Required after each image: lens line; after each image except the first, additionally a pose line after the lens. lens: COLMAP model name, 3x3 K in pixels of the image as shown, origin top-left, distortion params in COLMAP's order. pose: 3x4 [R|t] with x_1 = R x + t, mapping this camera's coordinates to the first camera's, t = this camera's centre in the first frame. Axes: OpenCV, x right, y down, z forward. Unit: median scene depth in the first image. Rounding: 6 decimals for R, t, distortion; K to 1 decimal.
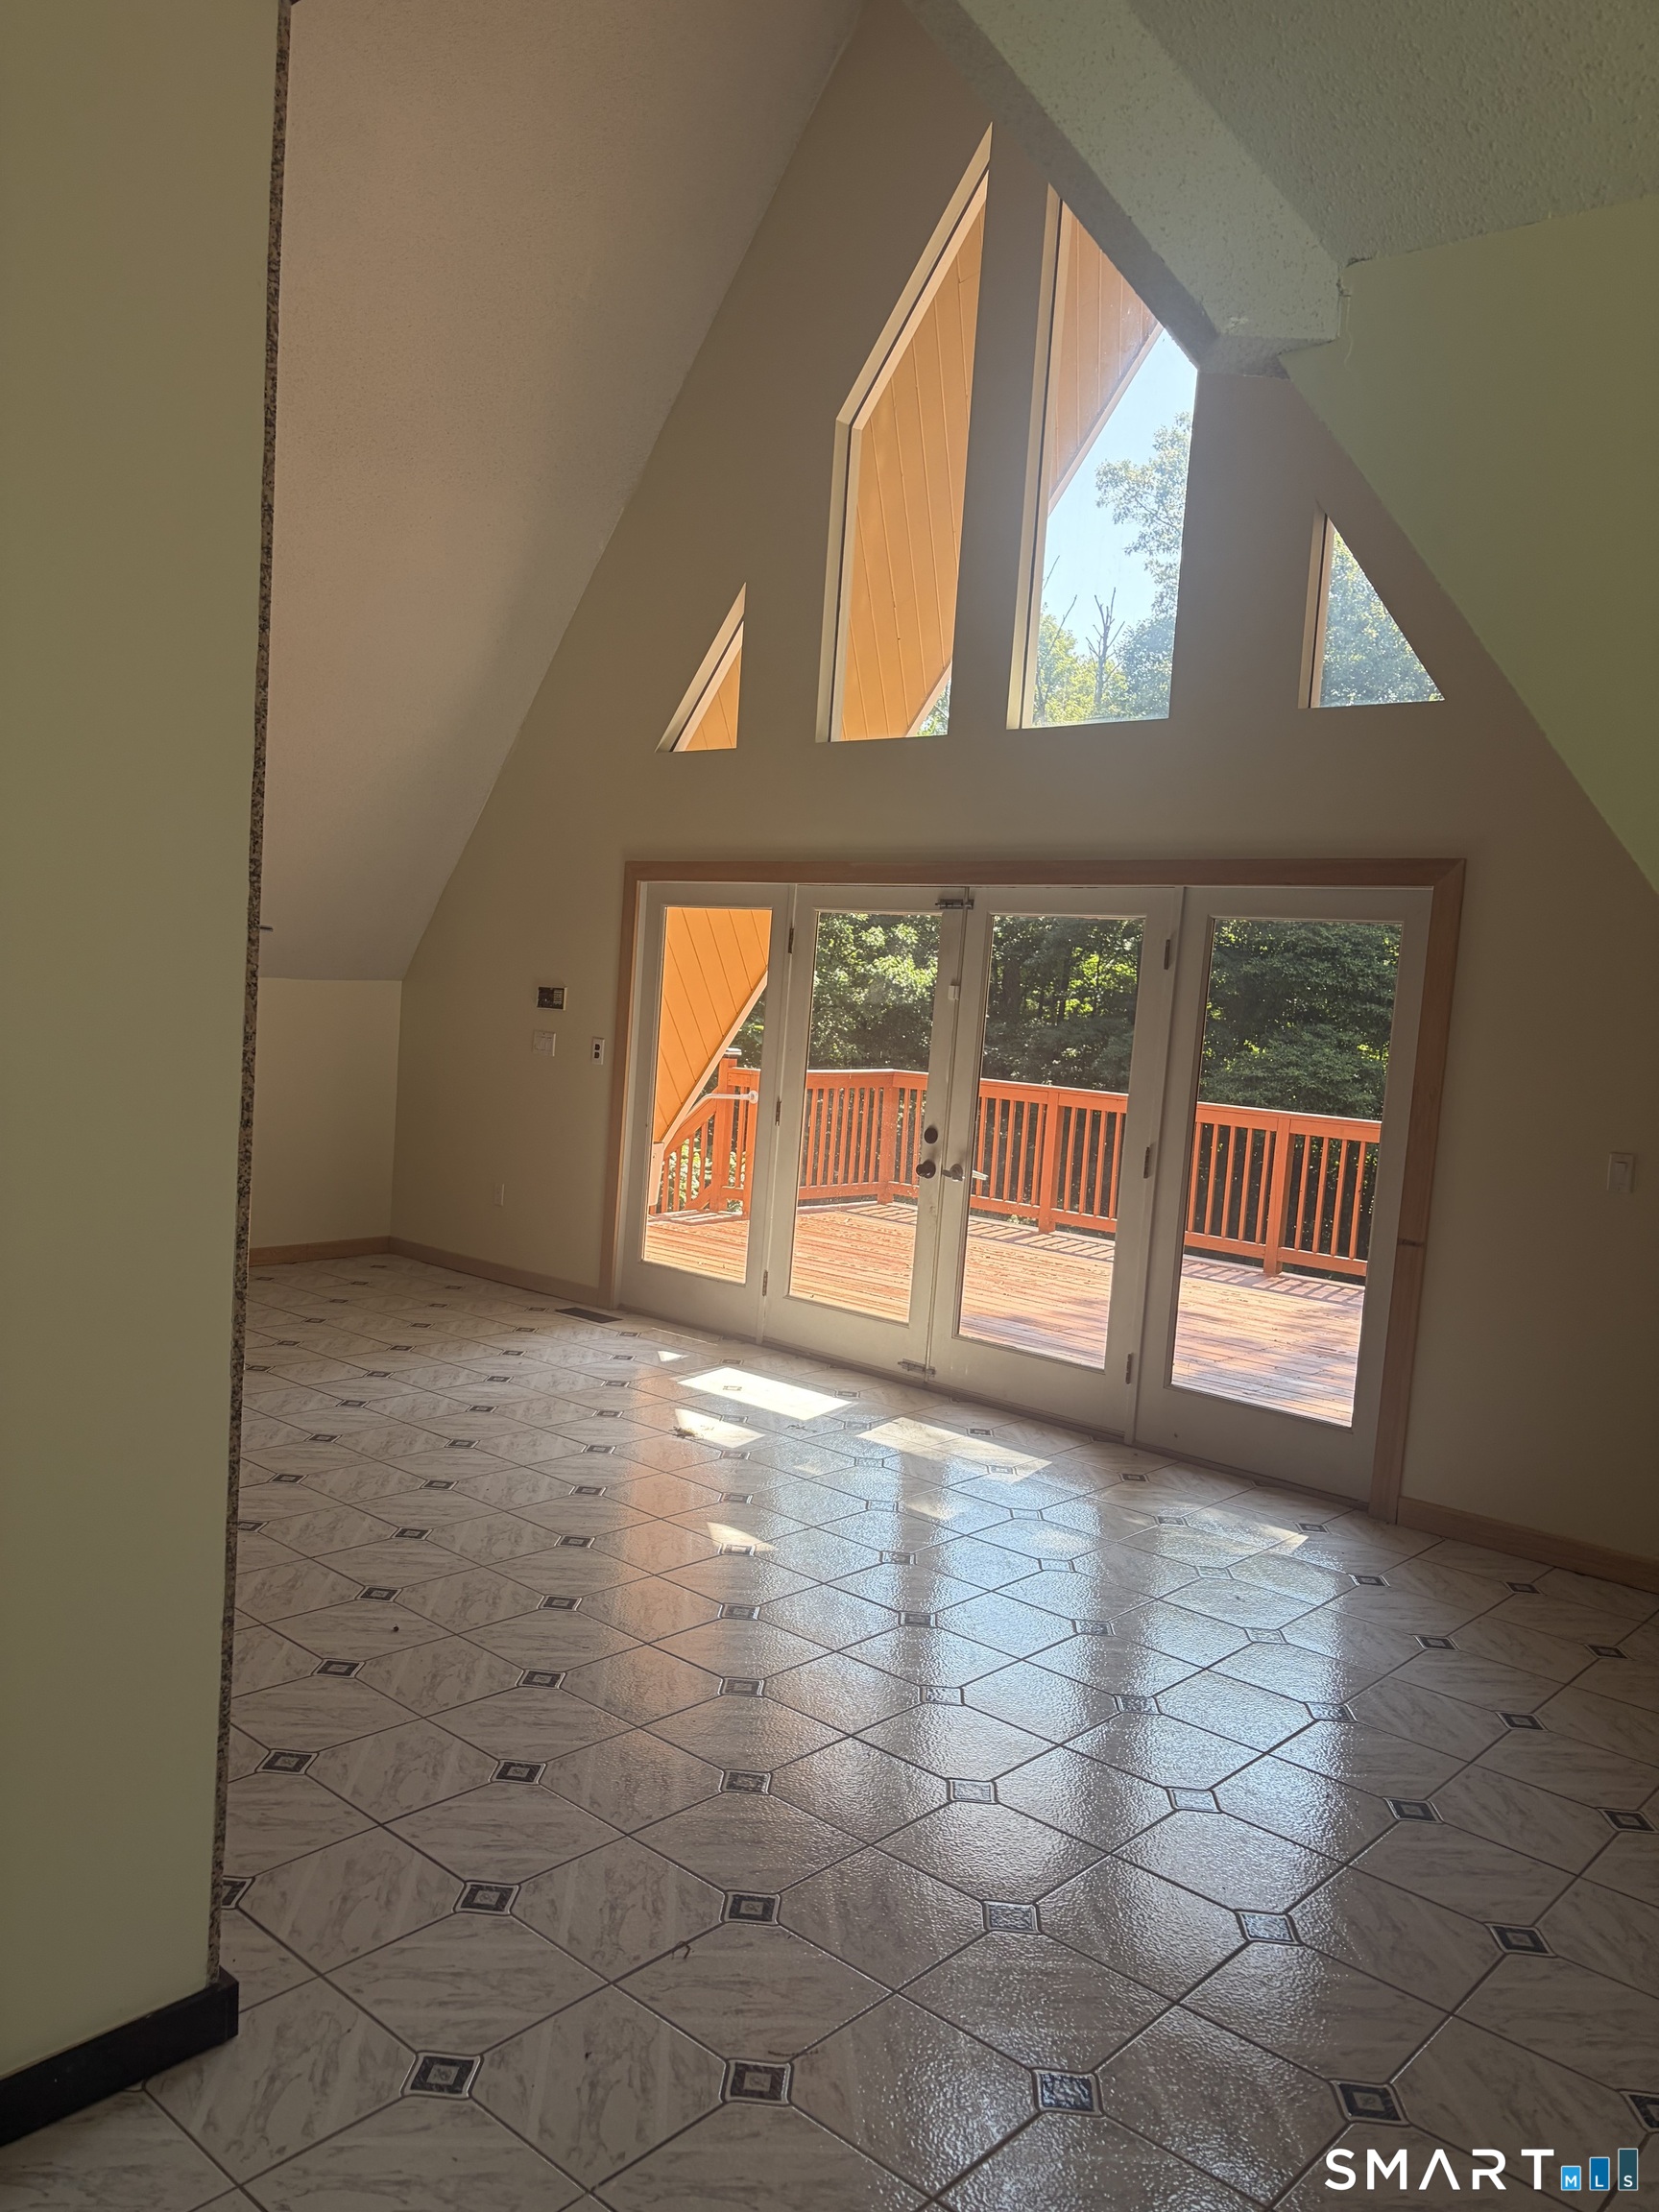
lens RADIAL K [[1666.5, 0, 819.2], [0, 1666.5, 1098.9], [0, 0, 1]] dist [0.048593, -0.060626]
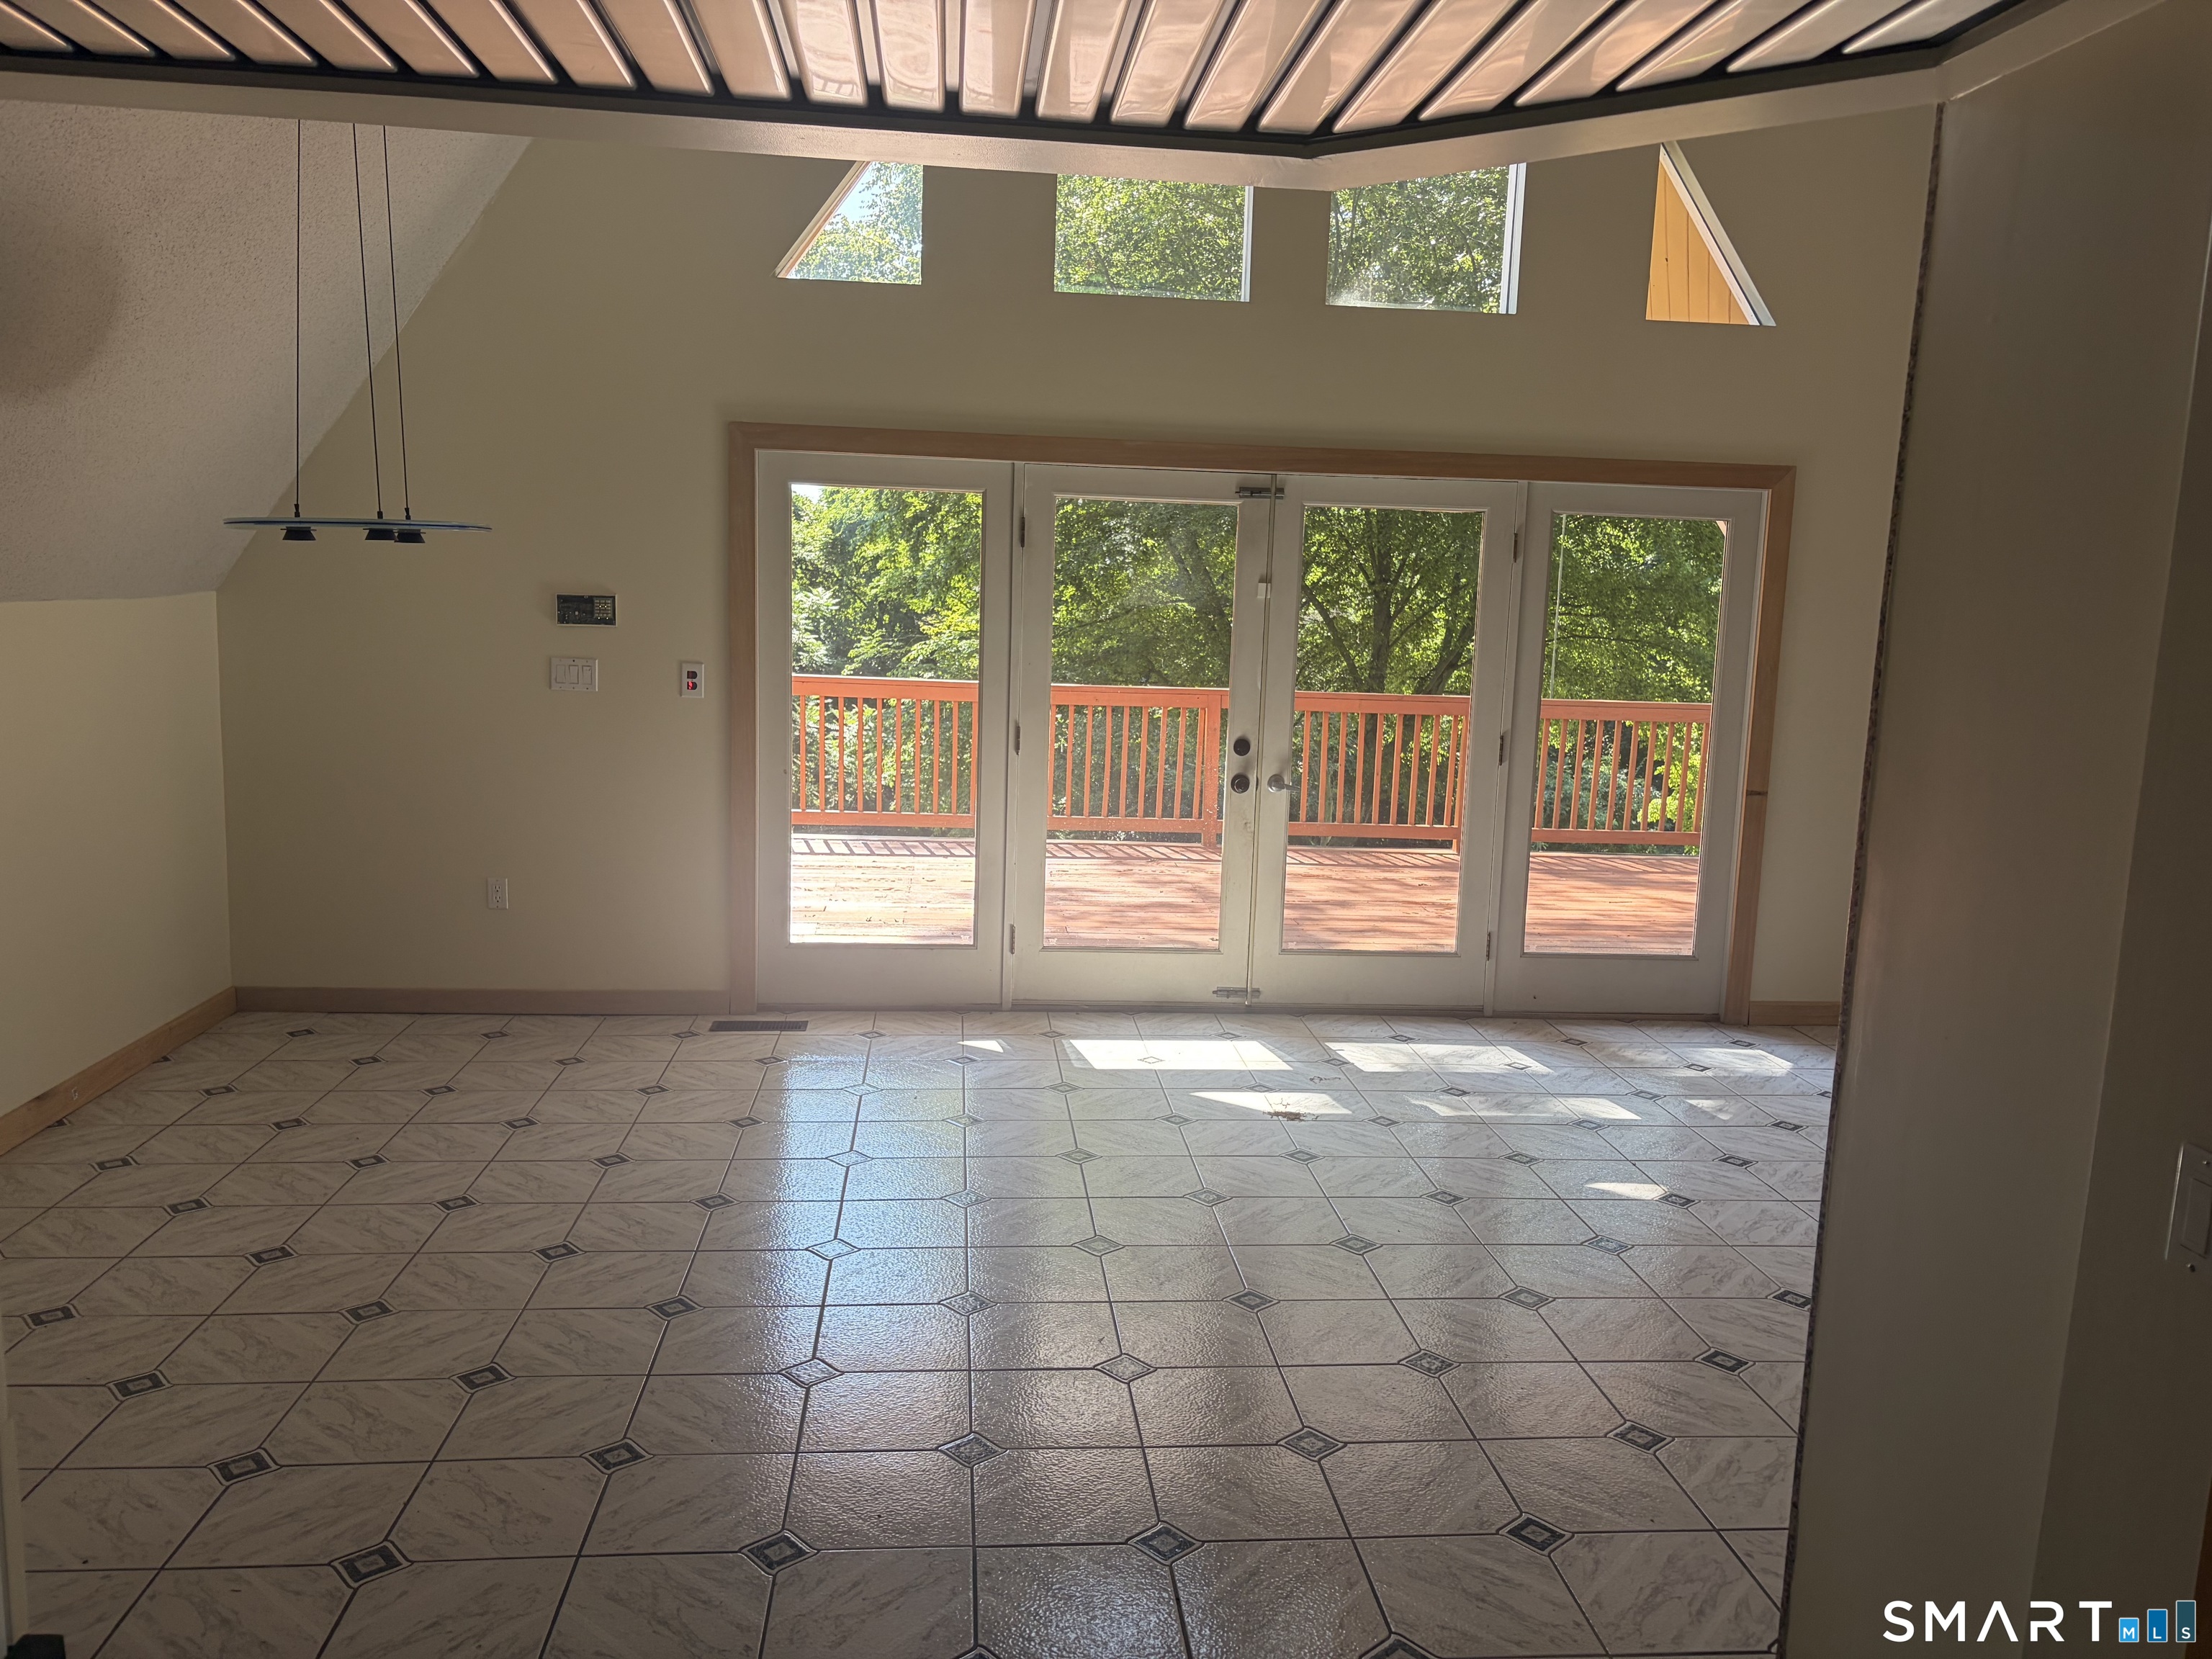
lens RADIAL K [[1666.5, 0, 1111.2], [0, 1666.5, 843.1], [0, 0, 1]] dist [0.048593, -0.060626]
pose [[0.680661, -0.149713, 0.717138, -0.663215], [0.060151, 0.987012, 0.148961, -0.068240], [-0.730125, -0.058255, 0.680826, 0.420564]]
